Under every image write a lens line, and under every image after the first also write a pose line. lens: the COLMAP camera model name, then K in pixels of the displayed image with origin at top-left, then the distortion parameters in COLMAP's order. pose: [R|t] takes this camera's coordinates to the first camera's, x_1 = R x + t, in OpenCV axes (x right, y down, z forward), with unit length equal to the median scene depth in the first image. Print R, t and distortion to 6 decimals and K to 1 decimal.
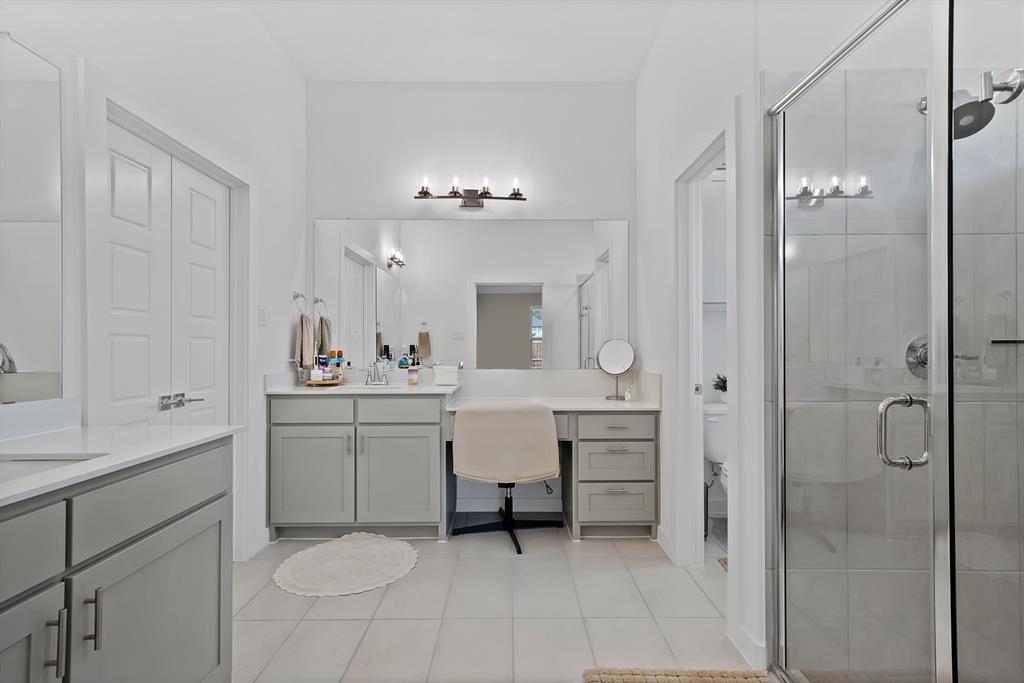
lens RADIAL K [[482.8, 0, 514.1], [0, 482.8, 347.1], [0, 0, 1]] dist [0.010136, 0.000360]
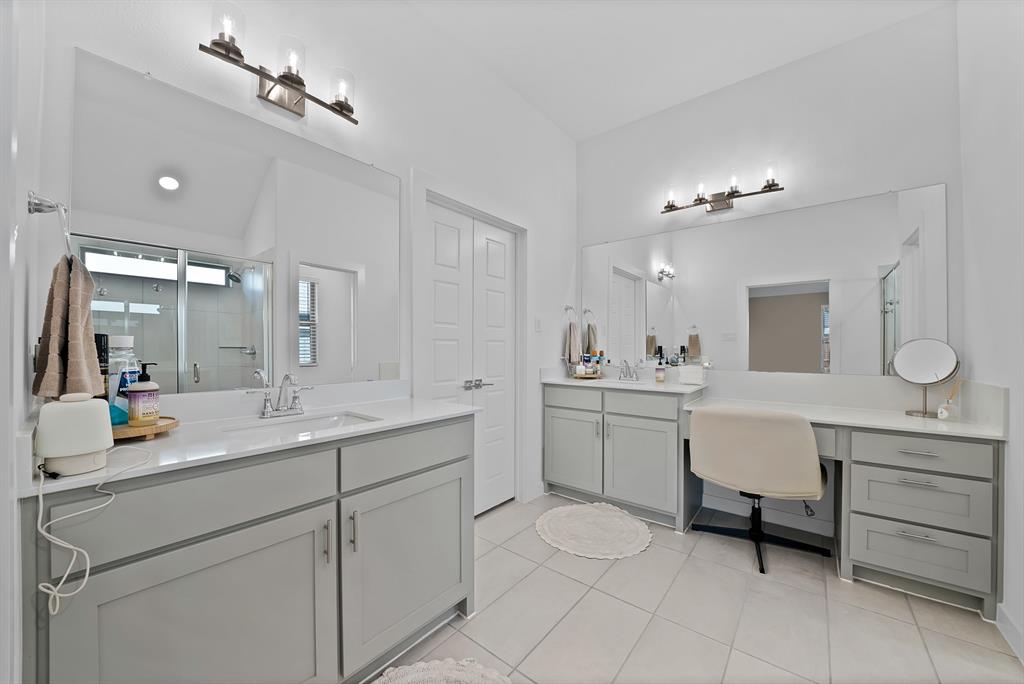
lens RADIAL K [[372.8, 0, 510.1], [0, 372.8, 347.5], [0, 0, 1]] dist [-0.026102, 0.002603]
pose [[0.773073, 0.001939, -0.634314, 0.075115], [-0.002064, 0.999998, 0.000541, -0.001037], [0.634314, 0.000891, 0.773075, 0.147913]]
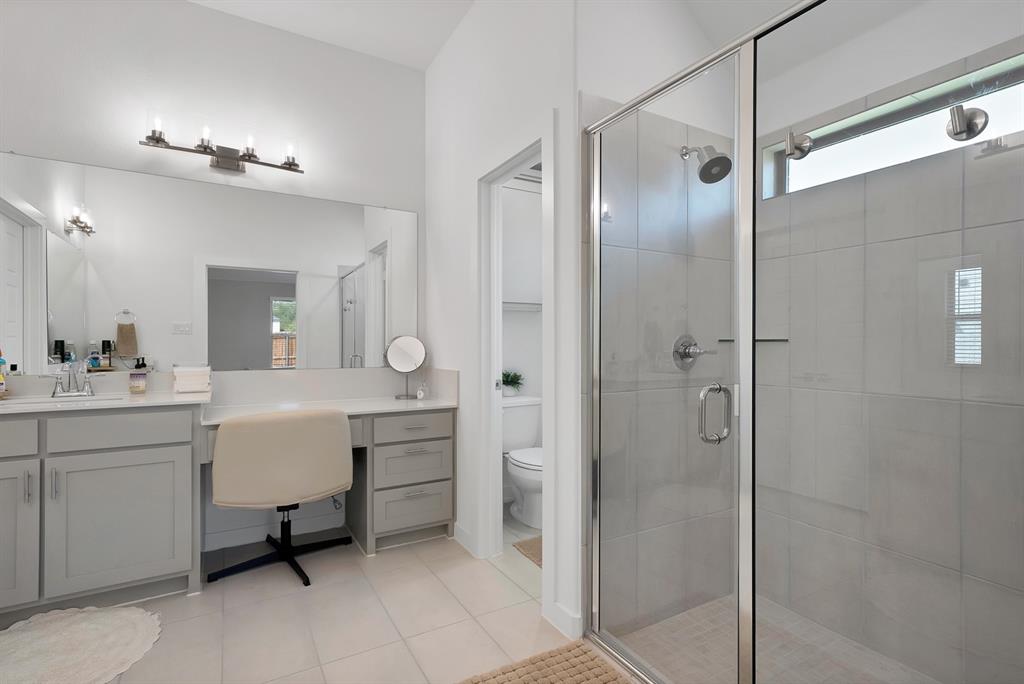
lens RADIAL K [[482.8, 0, 512.0], [0, 482.8, 347.3], [0, 0, 1]] dist [0.010136, 0.000360]
pose [[0.868641, -0.001273, 0.495440, -0.092531], [-0.002260, 0.999976, 0.006530, -0.000171], [-0.495437, -0.006792, 0.868618, 0.073974]]
